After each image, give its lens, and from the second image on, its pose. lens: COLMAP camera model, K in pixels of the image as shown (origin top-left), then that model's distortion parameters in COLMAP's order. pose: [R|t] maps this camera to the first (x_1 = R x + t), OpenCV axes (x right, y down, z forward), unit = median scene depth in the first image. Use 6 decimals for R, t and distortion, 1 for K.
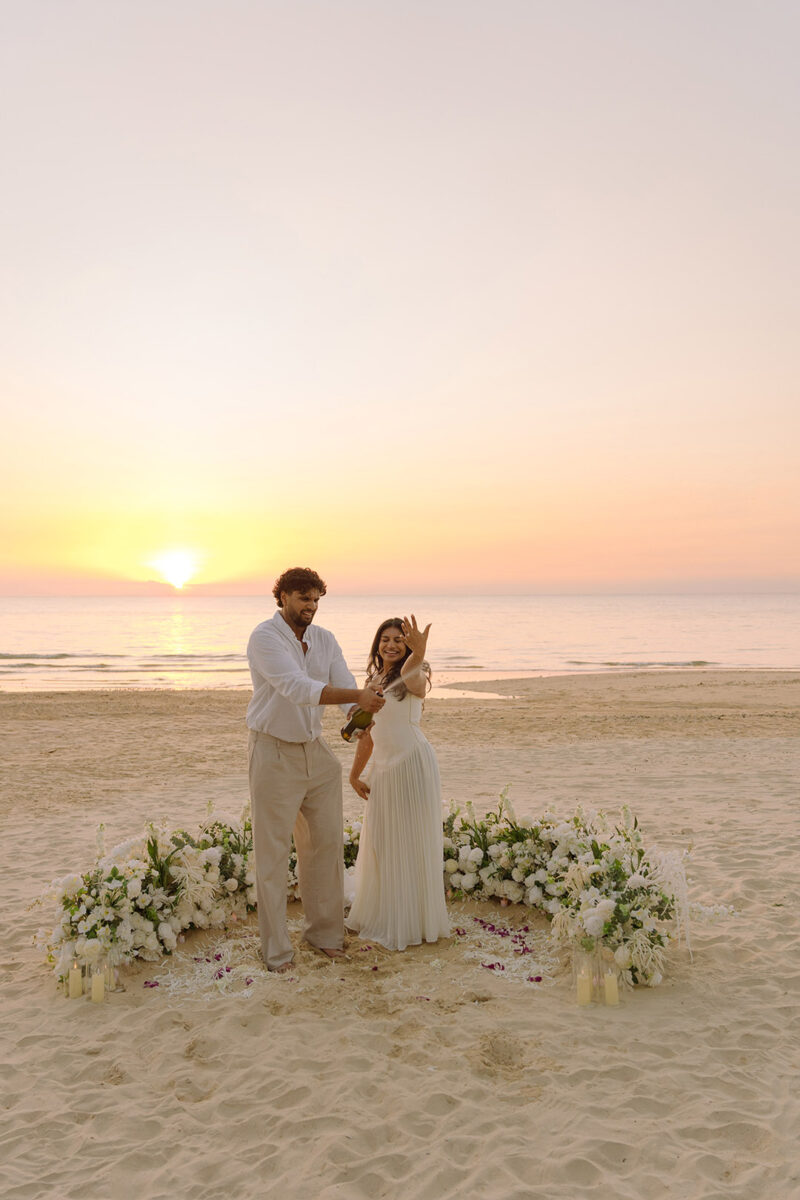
lens RADIAL K [[1038.7, 0, 396.1], [0, 1038.7, 601.4], [0, 0, 1]] dist [0.004976, 0.000243]
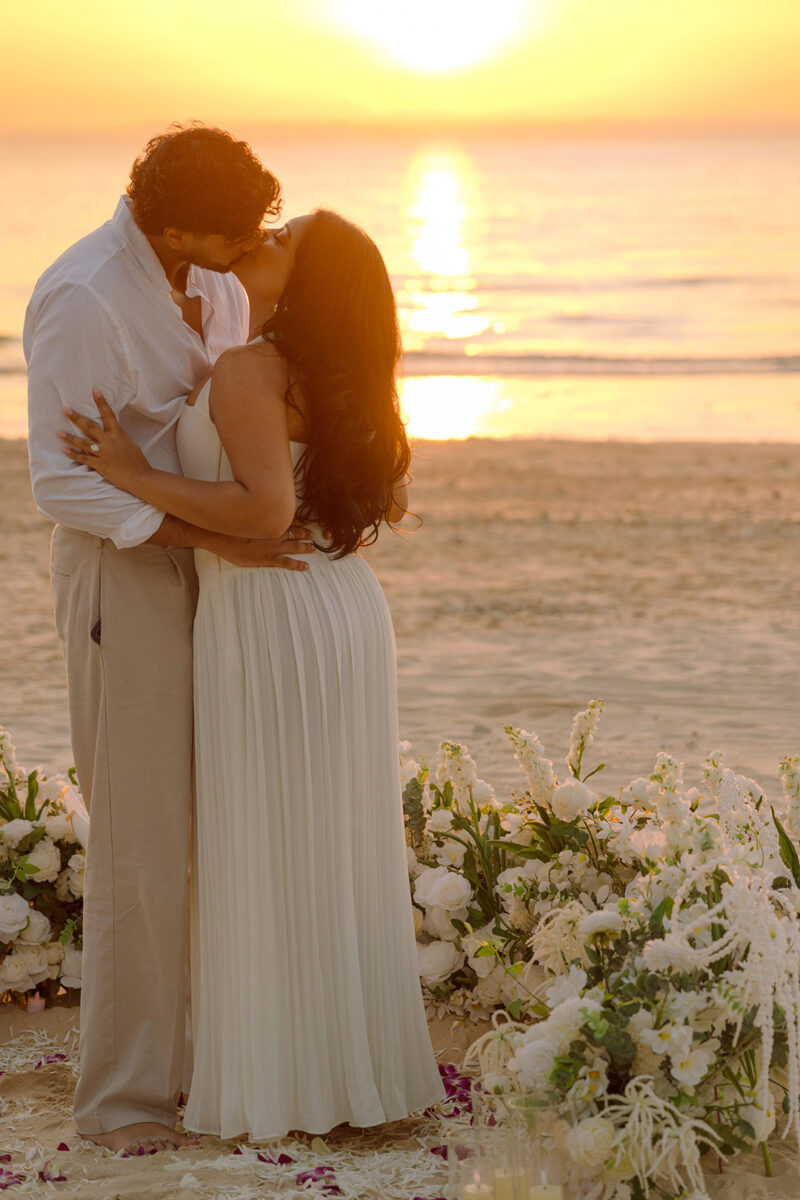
lens RADIAL K [[3500.9, 0, 393.1], [0, 3500.9, 603.6], [0, 0, 1]] dist [0.045147, 0.000000]
pose [[0.975175, 0.013752, -0.221007, 0.338142], [0.015495, 0.991385, 0.130057, -0.012084], [0.220892, -0.130253, 0.966561, -0.163786]]
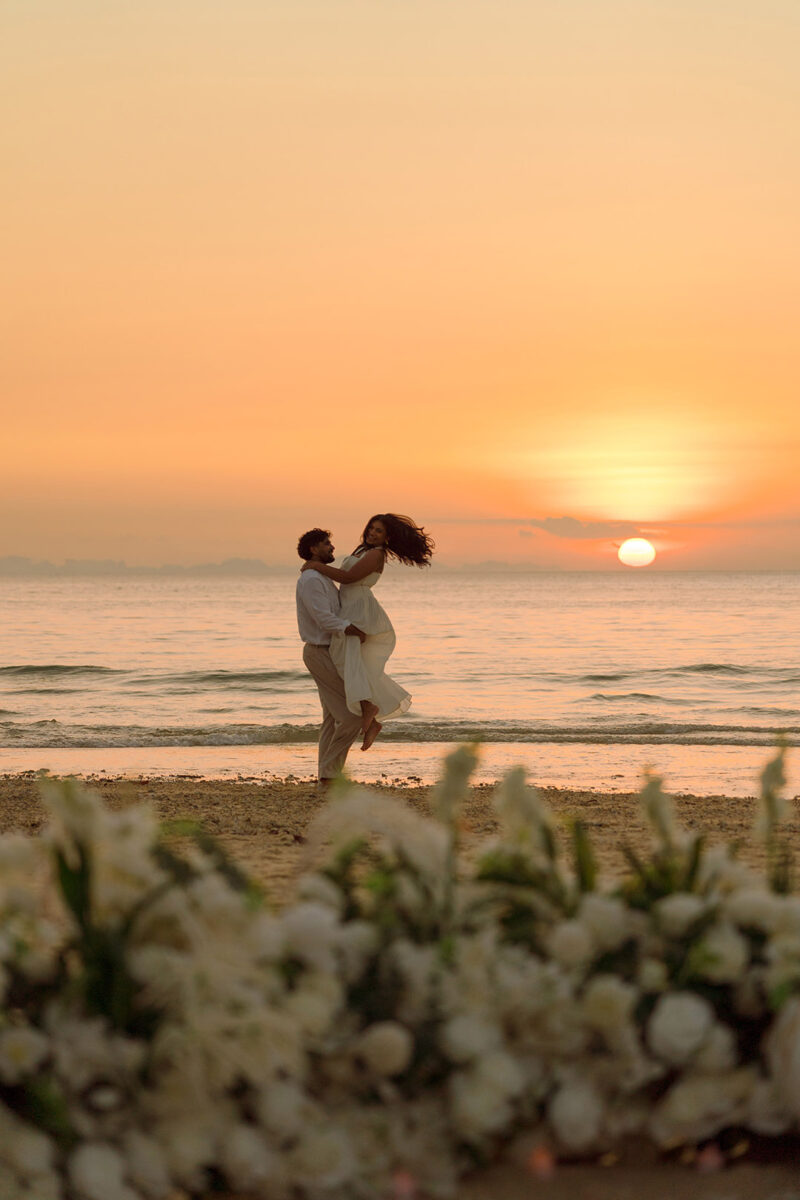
lens RADIAL K [[3500.9, 0, 400.5], [0, 3500.9, 598.2], [0, 0, 1]] dist [0.045147, 0.000000]
pose [[0.962463, -0.001557, -0.271409, 0.080626], [0.002517, 0.999992, 0.003189, 0.162328], [0.271402, -0.003752, 0.962459, 0.175917]]
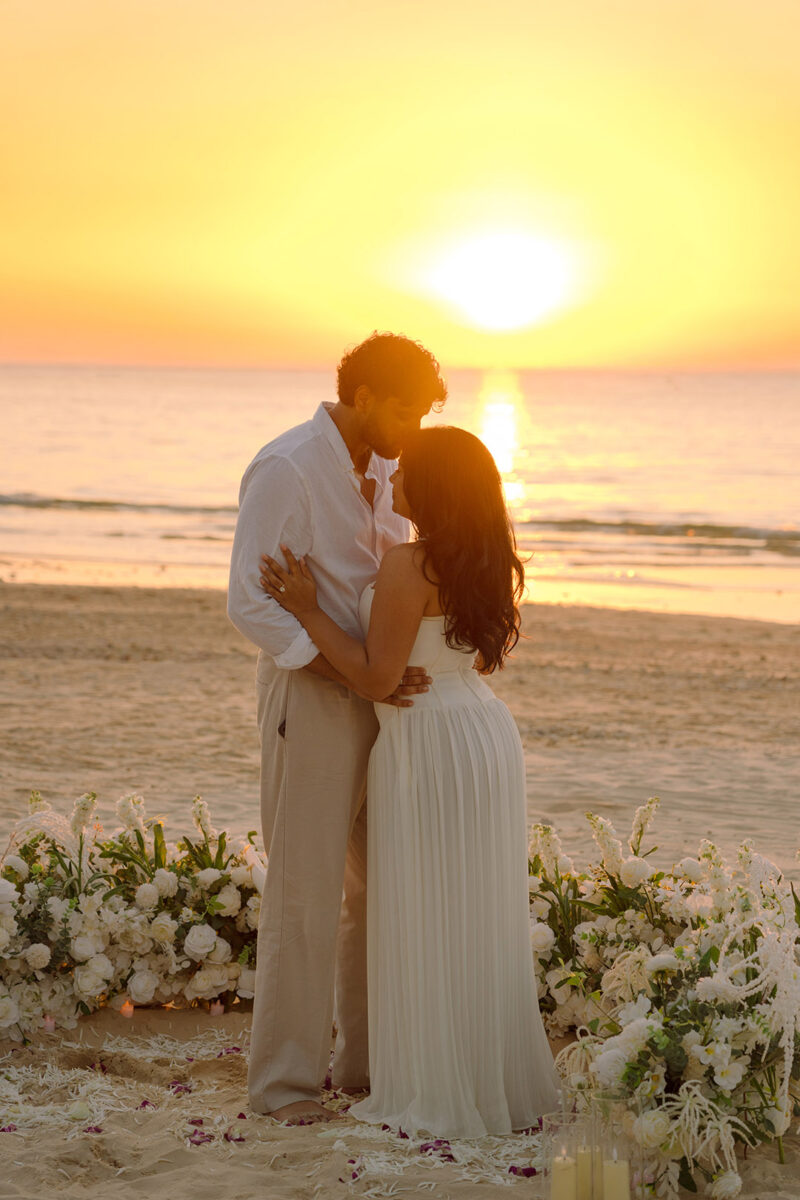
lens RADIAL K [[2685.5, 0, 397.5], [0, 2685.5, 603.8], [0, 0, 1]] dist [0.028529, 0.000000]
pose [[0.969016, 0.047465, -0.242395, 0.317212], [-0.027973, 0.996138, 0.083232, -0.006661], [0.245409, -0.073873, 0.966601, -0.189949]]
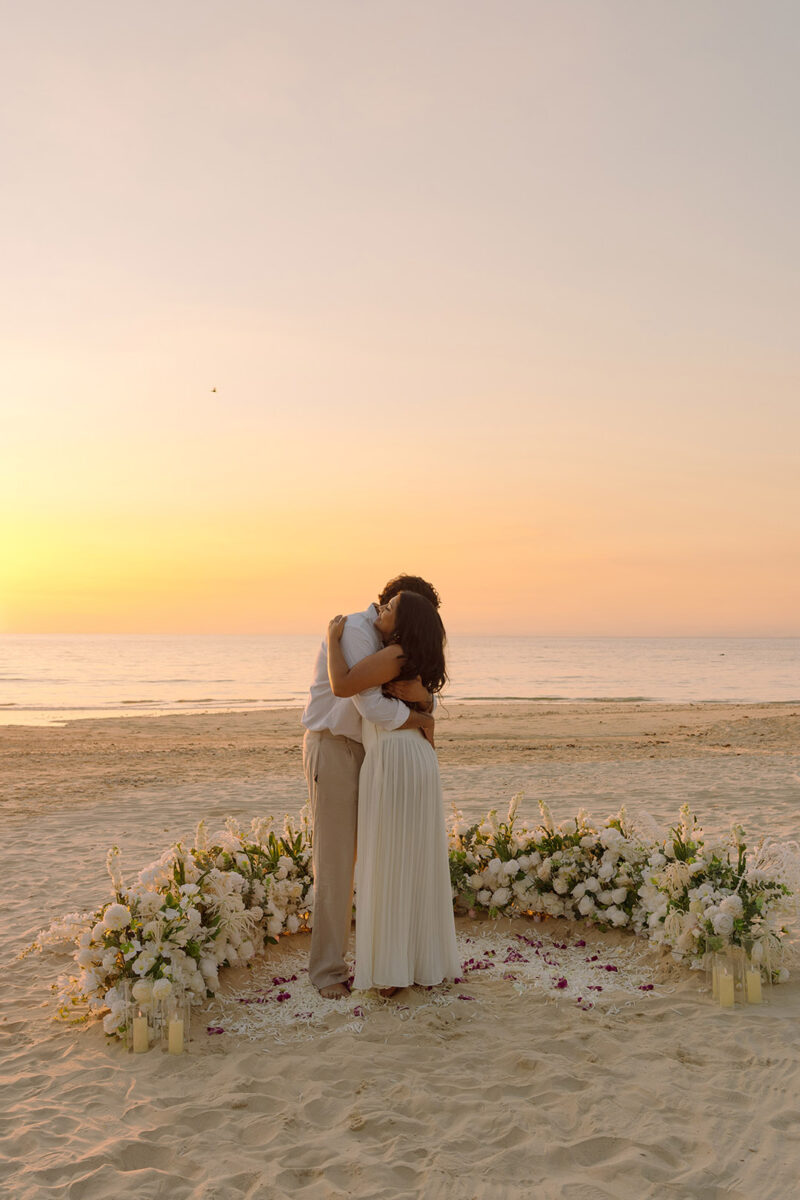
lens RADIAL K [[1119.7, 0, 384.5], [0, 1119.7, 603.4], [0, 0, 1]] dist [0.009324, 0.000000]
pose [[0.963116, 0.017870, 0.268494, -0.315597], [-0.009587, 0.999438, -0.032129, 0.045543], [-0.268917, 0.028370, 0.962745, 0.071964]]
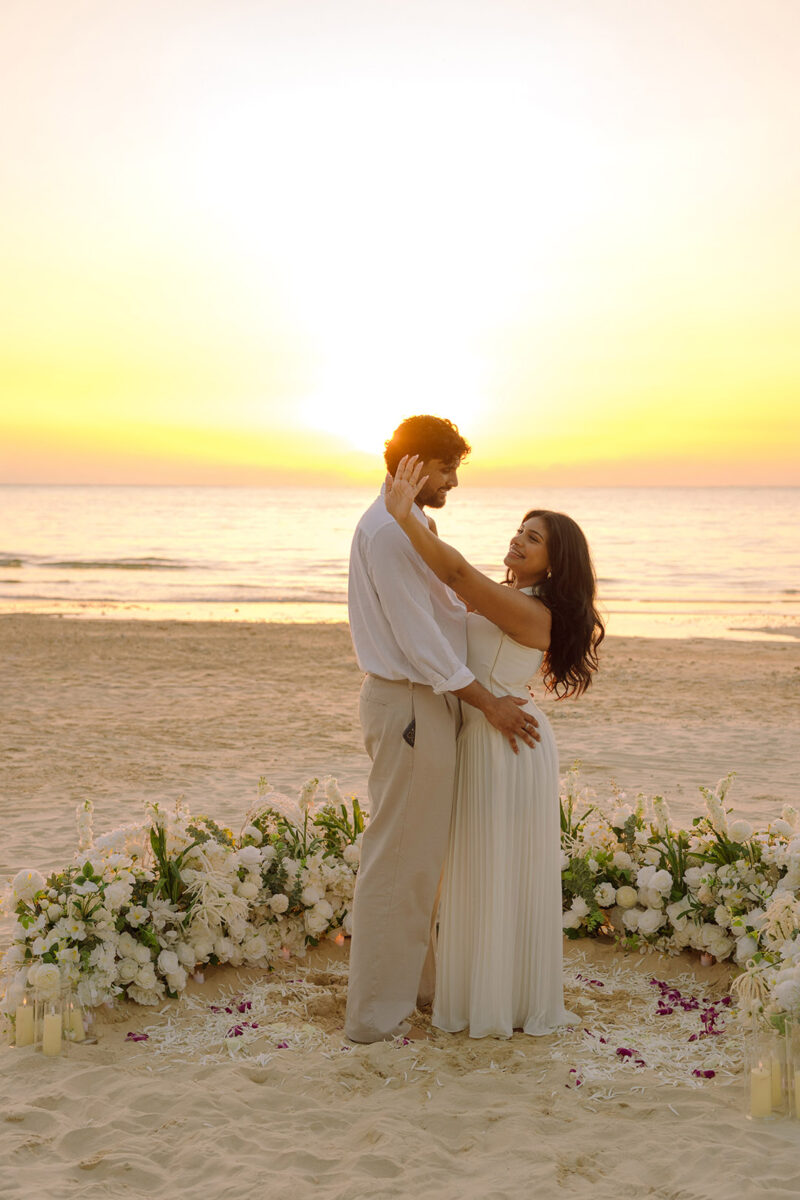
lens RADIAL K [[1696.4, 0, 402.8], [0, 1696.4, 605.7], [0, 0, 1]] dist [0.028198, 0.000000]
pose [[0.978942, 0.025026, -0.202597, 0.133807], [-0.010956, 0.997468, 0.070273, 0.008617], [0.203843, -0.066574, 0.976738, -0.021455]]
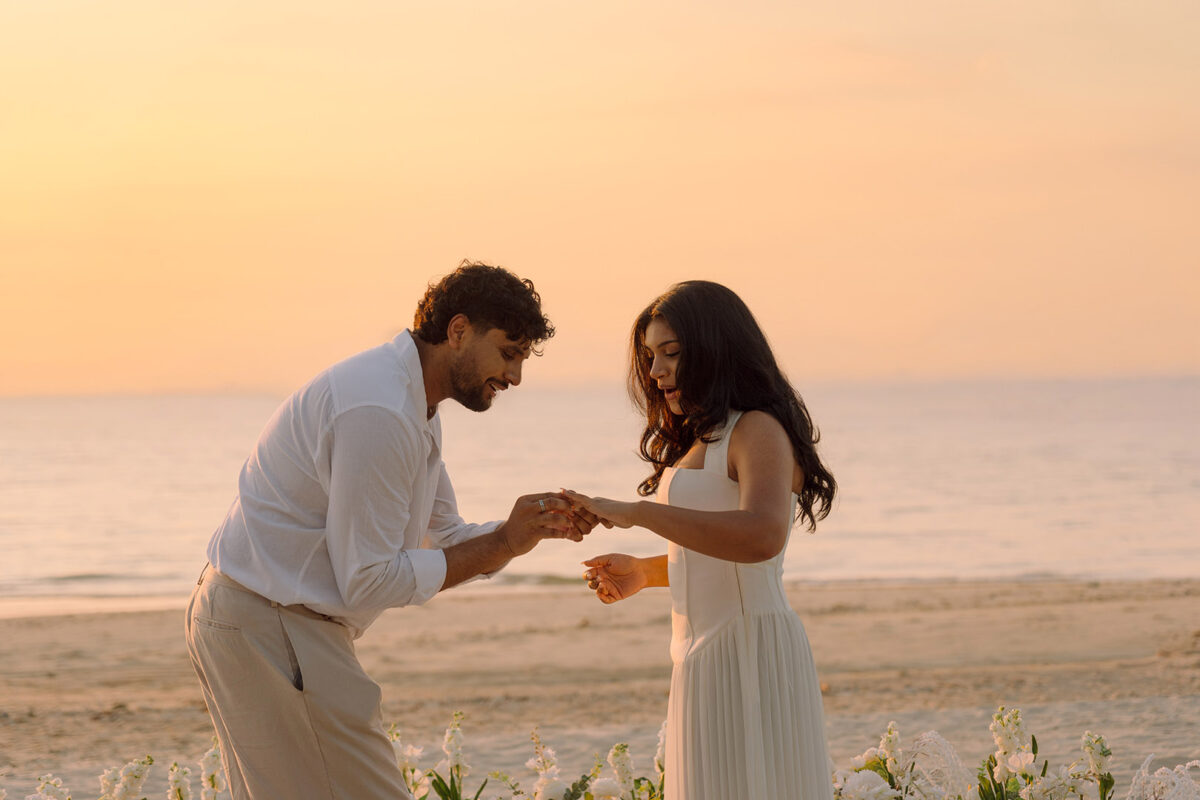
lens RADIAL K [[3500.9, 0, 637.7], [0, 3500.9, 408.0], [0, 0, 1]] dist [0.045147, 0.000000]
pose [[0.938347, -0.006529, 0.345633, -0.455338], [0.007269, 0.999973, -0.000845, 0.059309], [-0.345618, 0.003306, 0.938369, -0.386763]]
